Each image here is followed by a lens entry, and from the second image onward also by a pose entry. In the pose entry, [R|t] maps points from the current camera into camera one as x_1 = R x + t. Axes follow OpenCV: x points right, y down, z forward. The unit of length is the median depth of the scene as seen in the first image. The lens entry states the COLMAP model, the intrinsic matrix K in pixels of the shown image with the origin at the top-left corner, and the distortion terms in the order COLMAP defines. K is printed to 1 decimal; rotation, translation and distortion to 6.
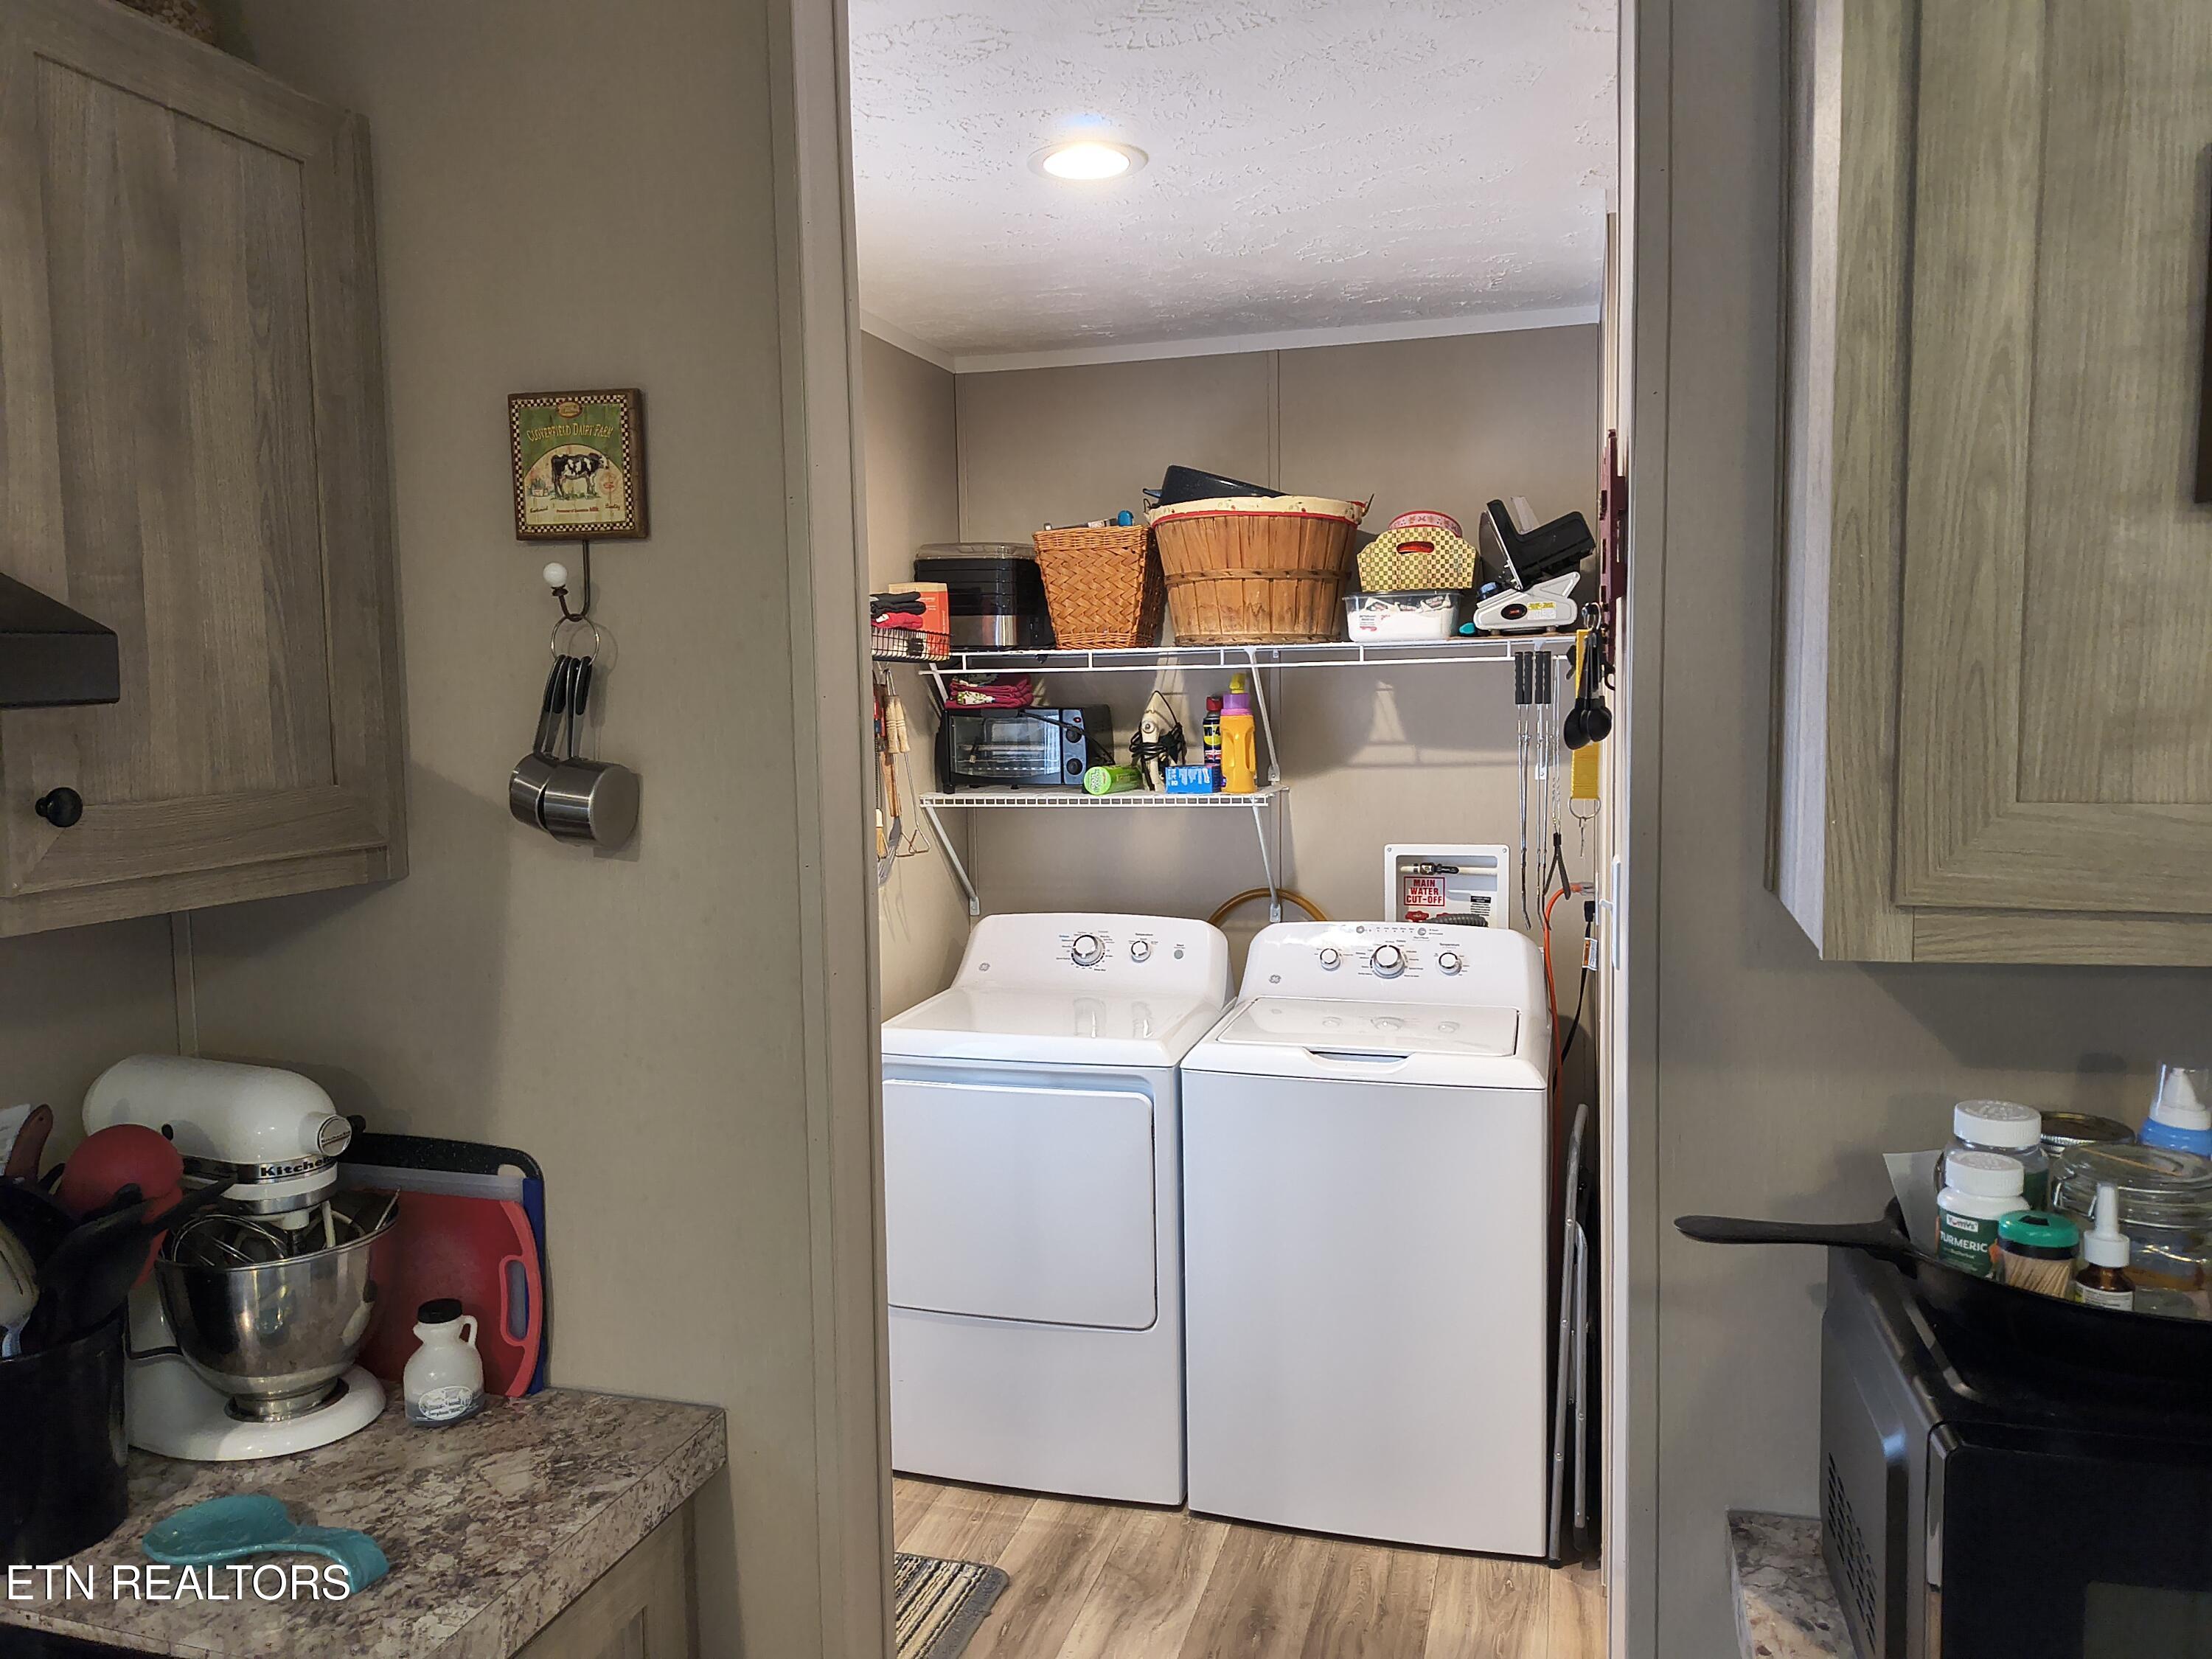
lens RADIAL K [[1629.2, 0, 1106.0], [0, 1629.2, 829.5], [0, 0, 1]] dist [0.043488, -0.069104]
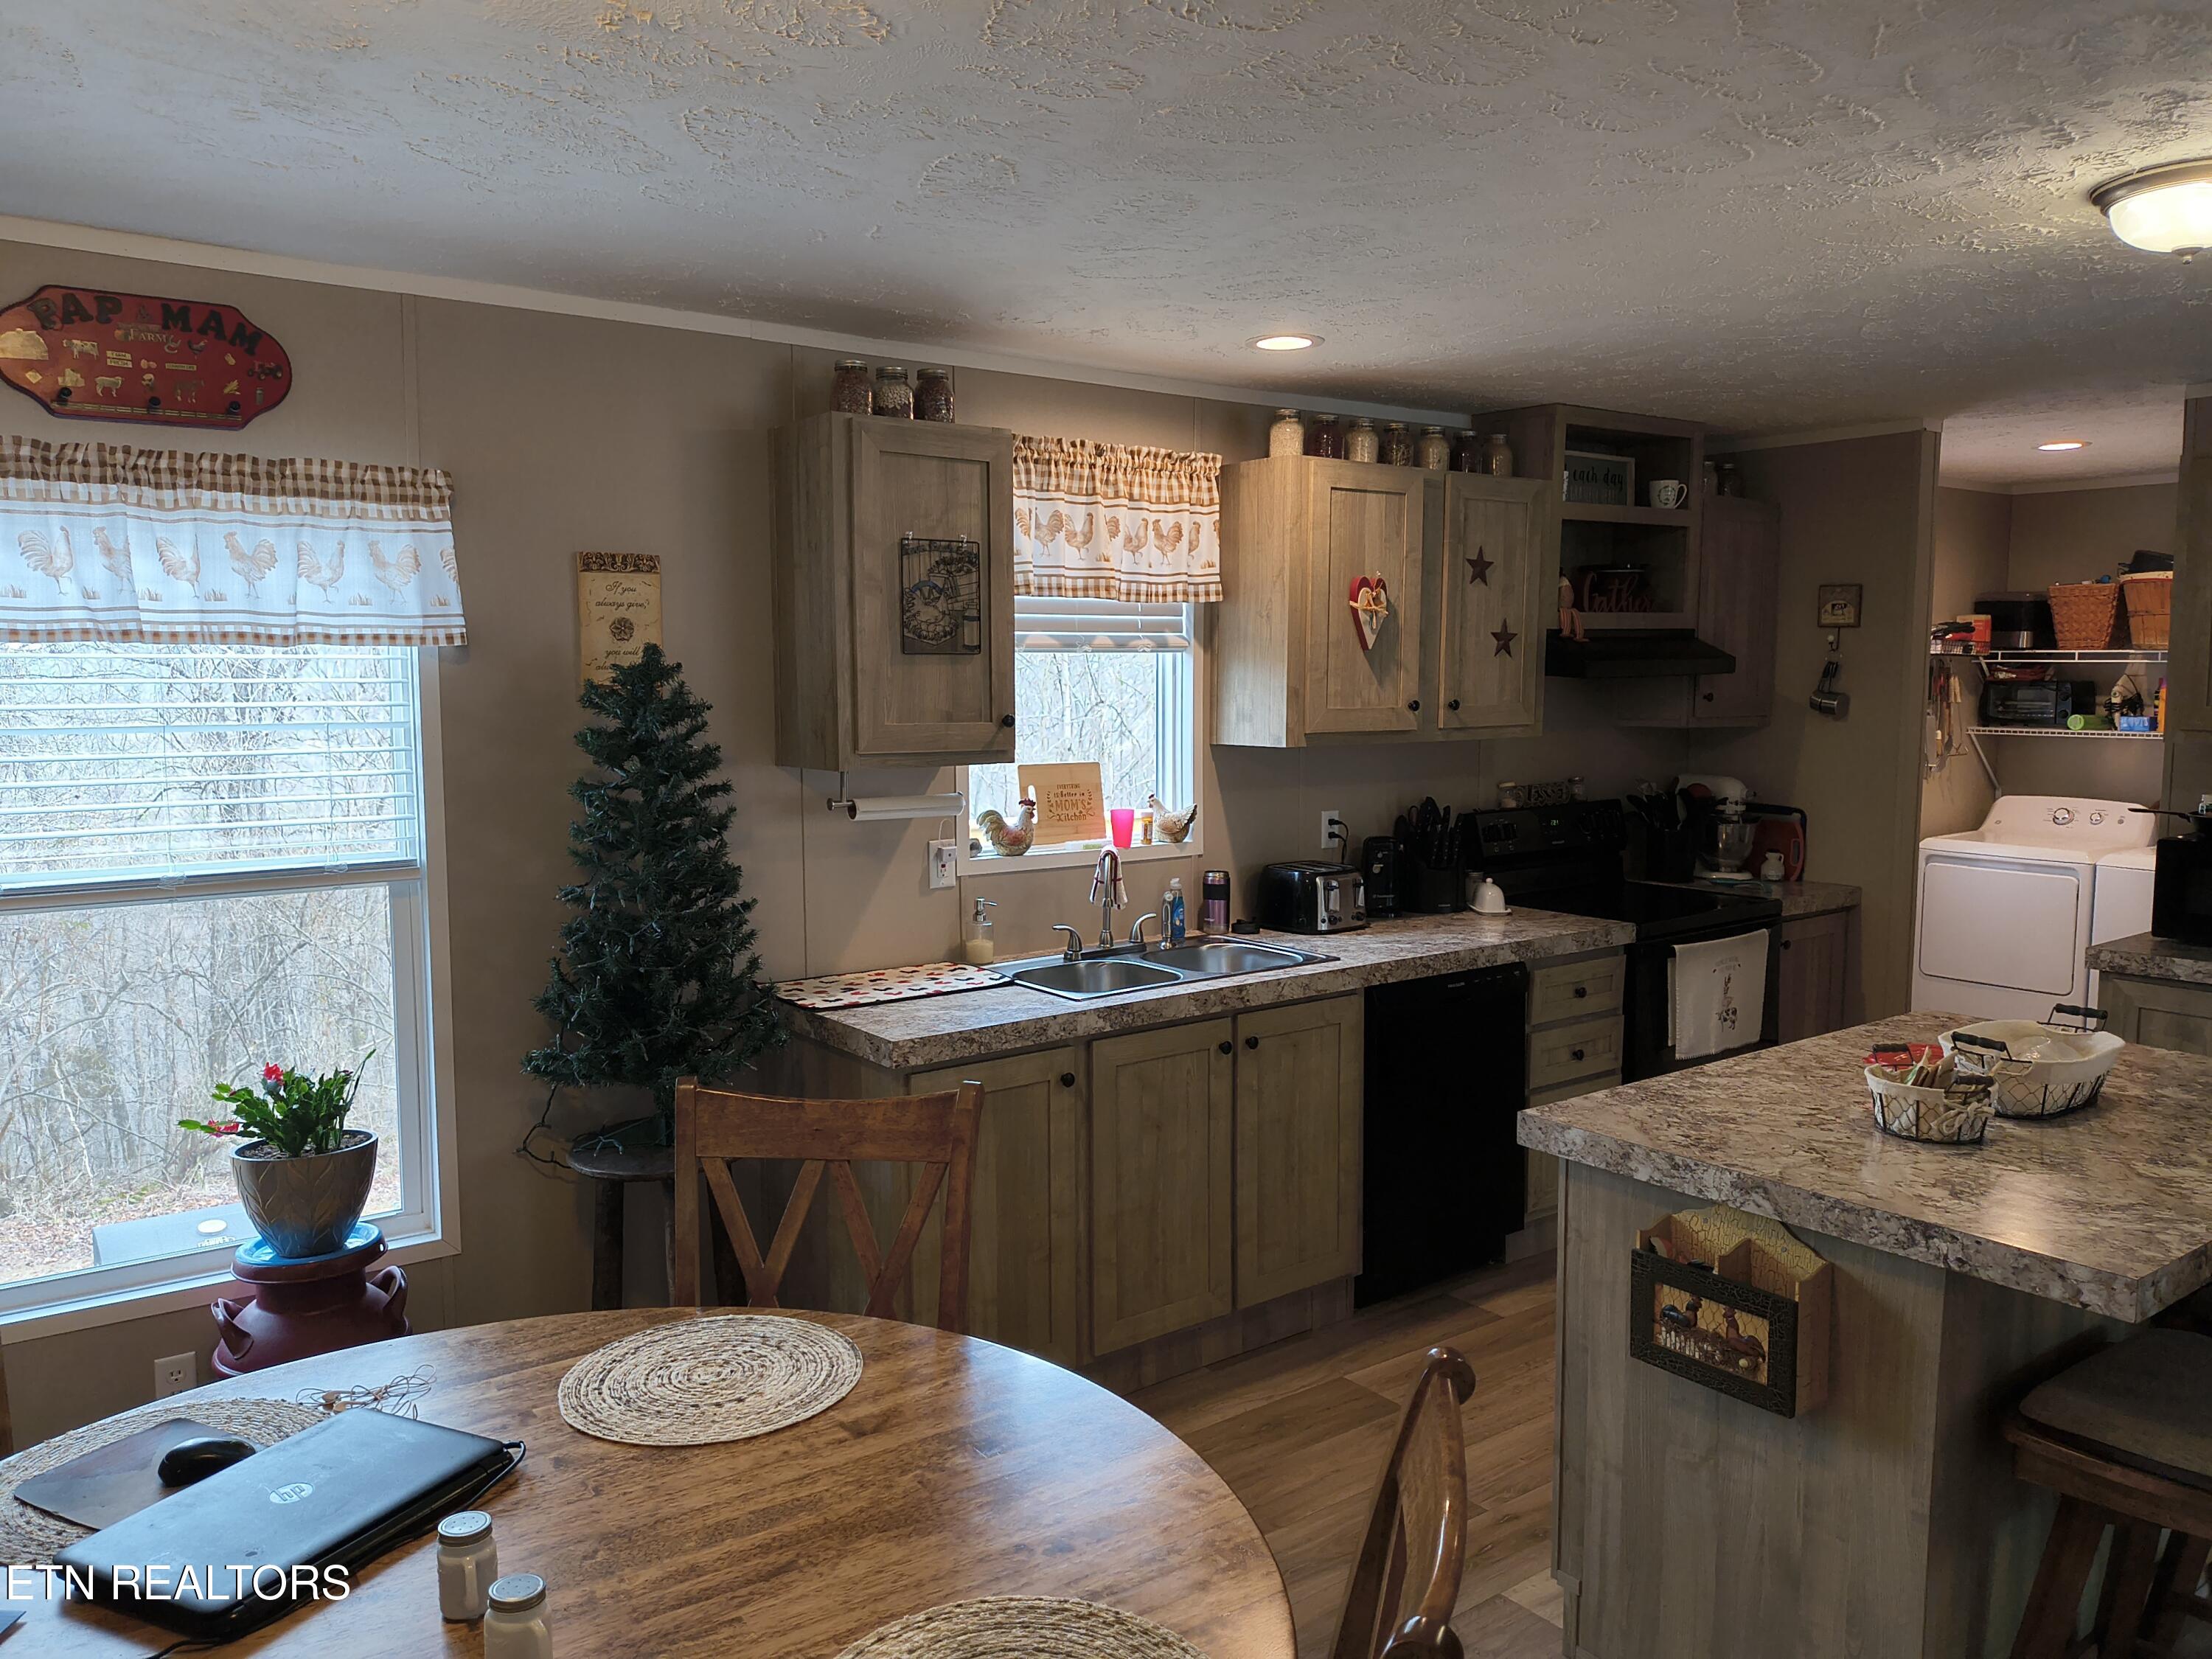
lens RADIAL K [[1608.0, 0, 1094.6], [0, 1608.0, 822.7], [0, 0, 1]] dist [0.078047, -0.099857]
pose [[0.803641, 0.079165, -0.589825, 0.452103], [-0.069133, 0.996821, 0.039597, 0.195271], [0.591085, 0.008954, 0.806560, -2.561336]]
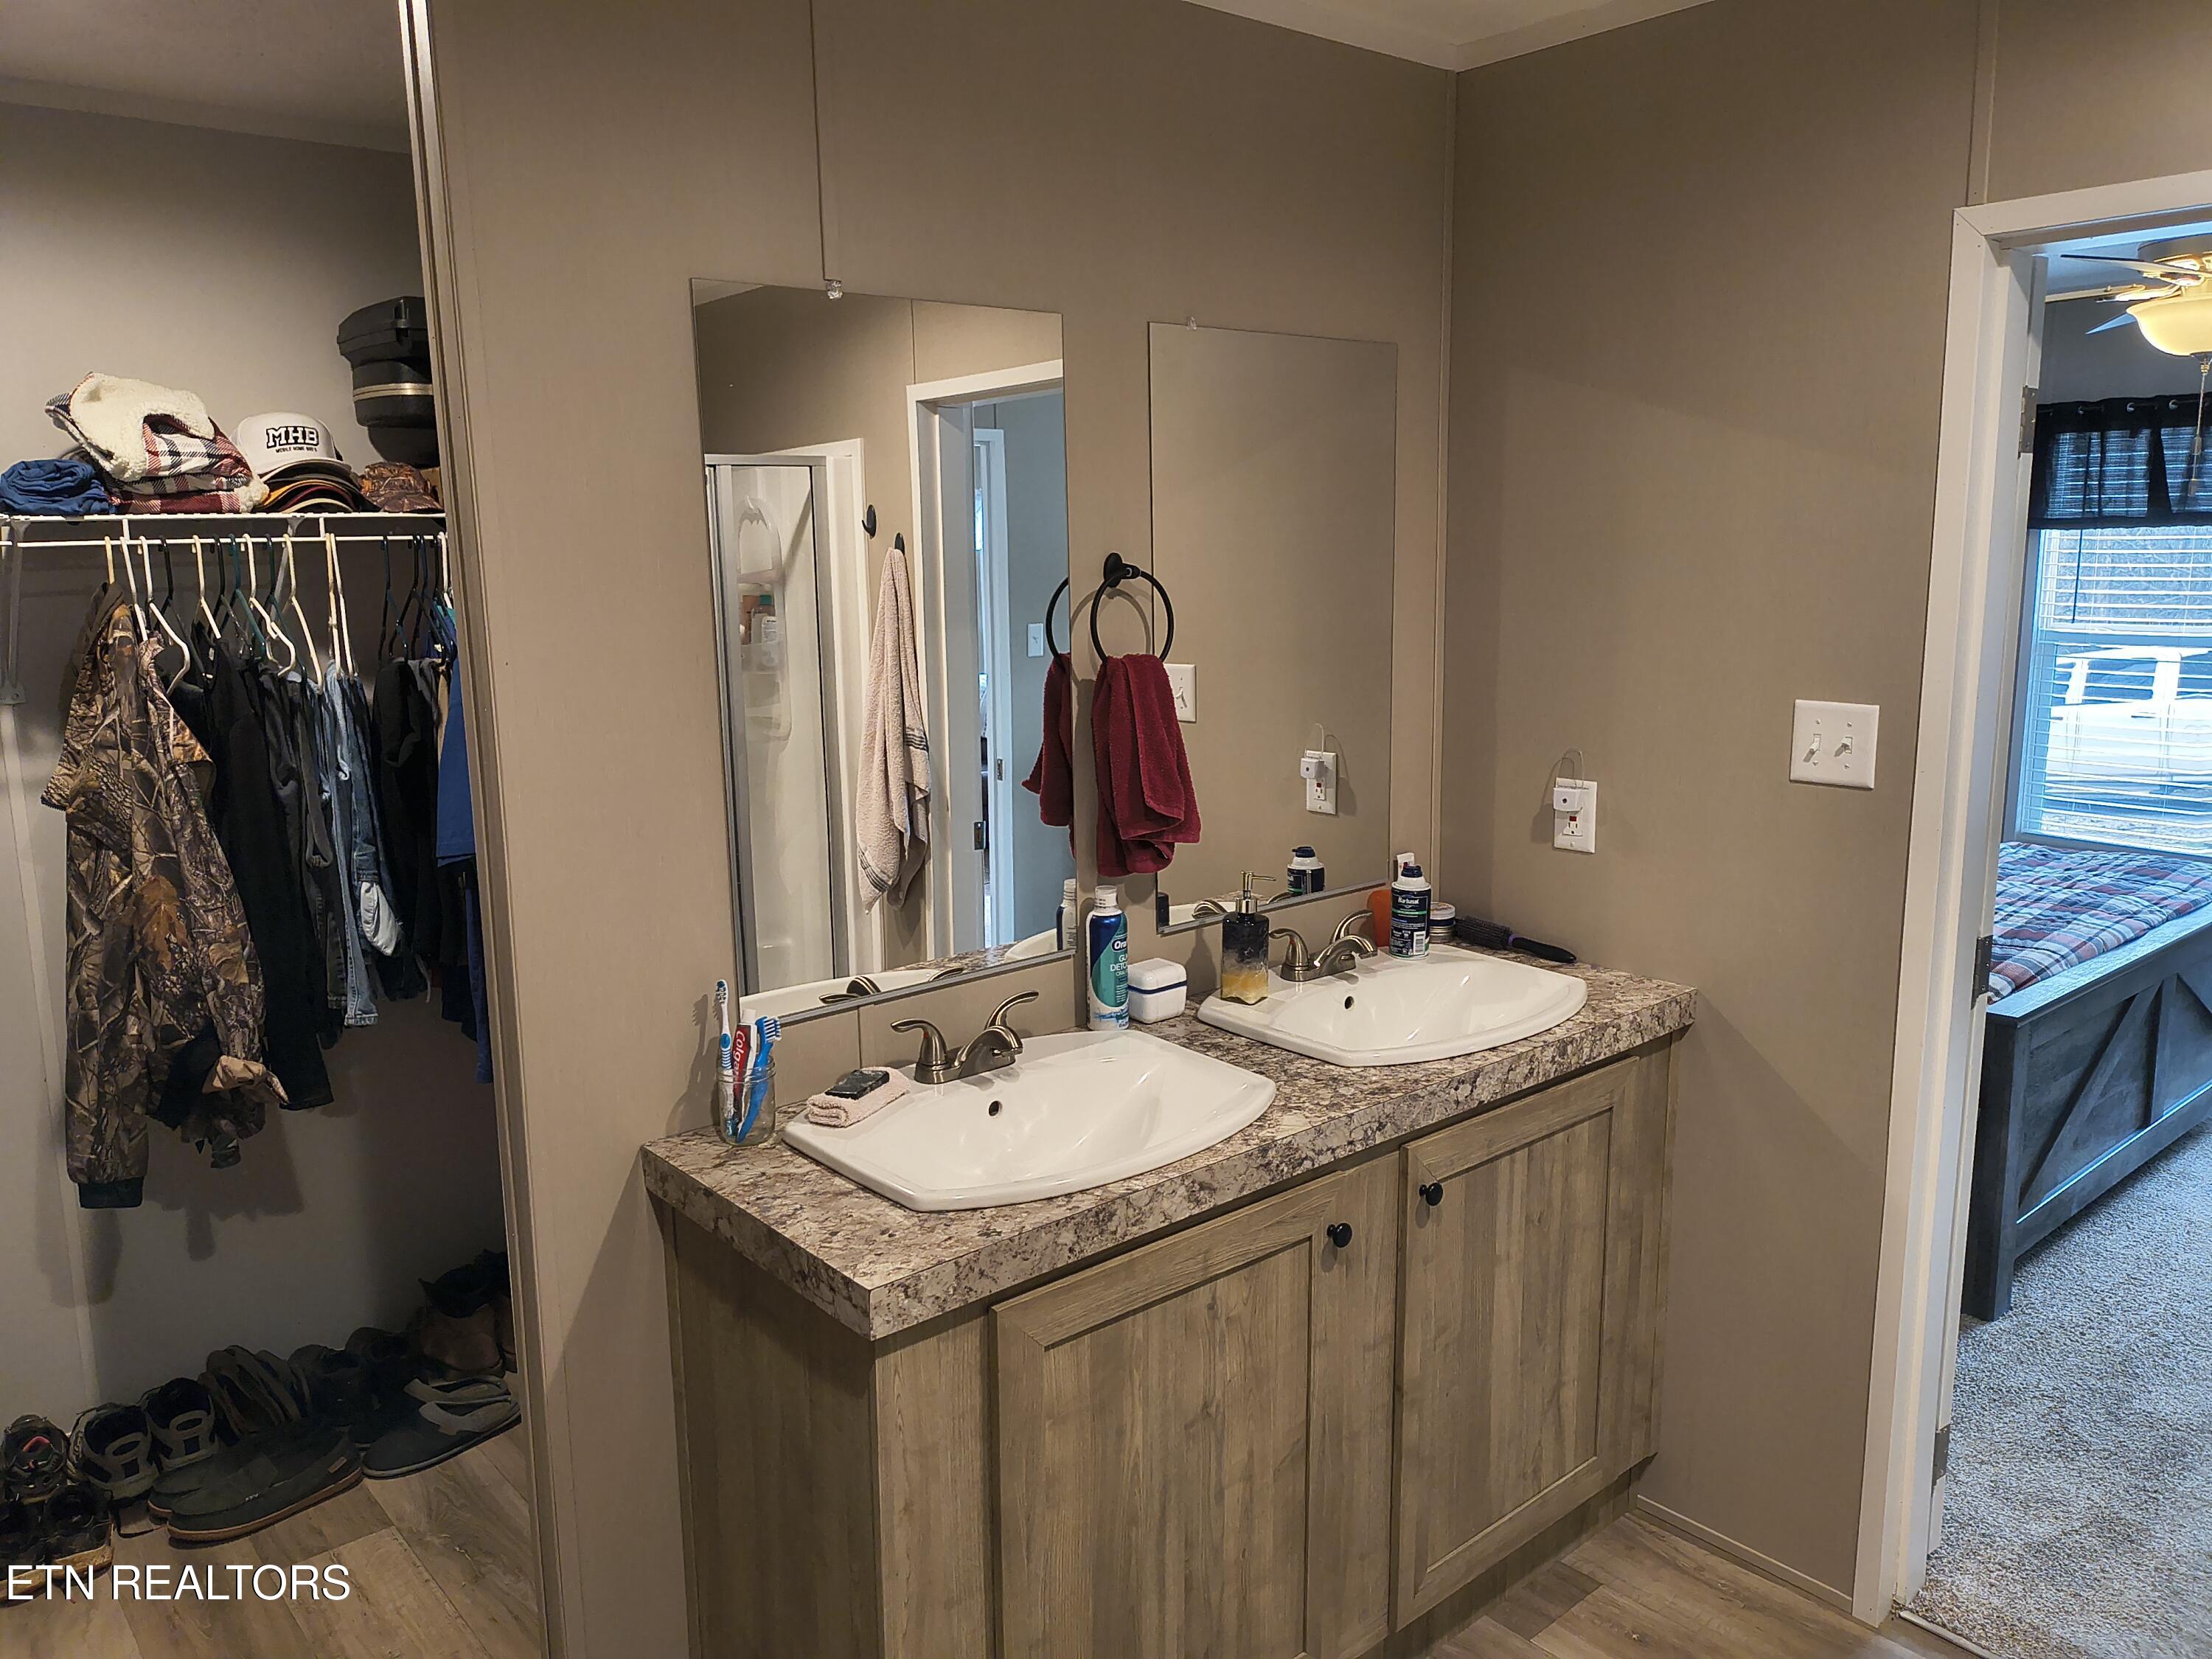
lens RADIAL K [[1608.0, 0, 1094.6], [0, 1608.0, 822.7], [0, 0, 1]] dist [0.078047, -0.099857]
pose [[-0.837908, -0.064584, 0.541977, -0.869388], [0.082258, 0.966691, 0.242367, -0.176518], [-0.539577, 0.247663, -0.804686, 1.958681]]
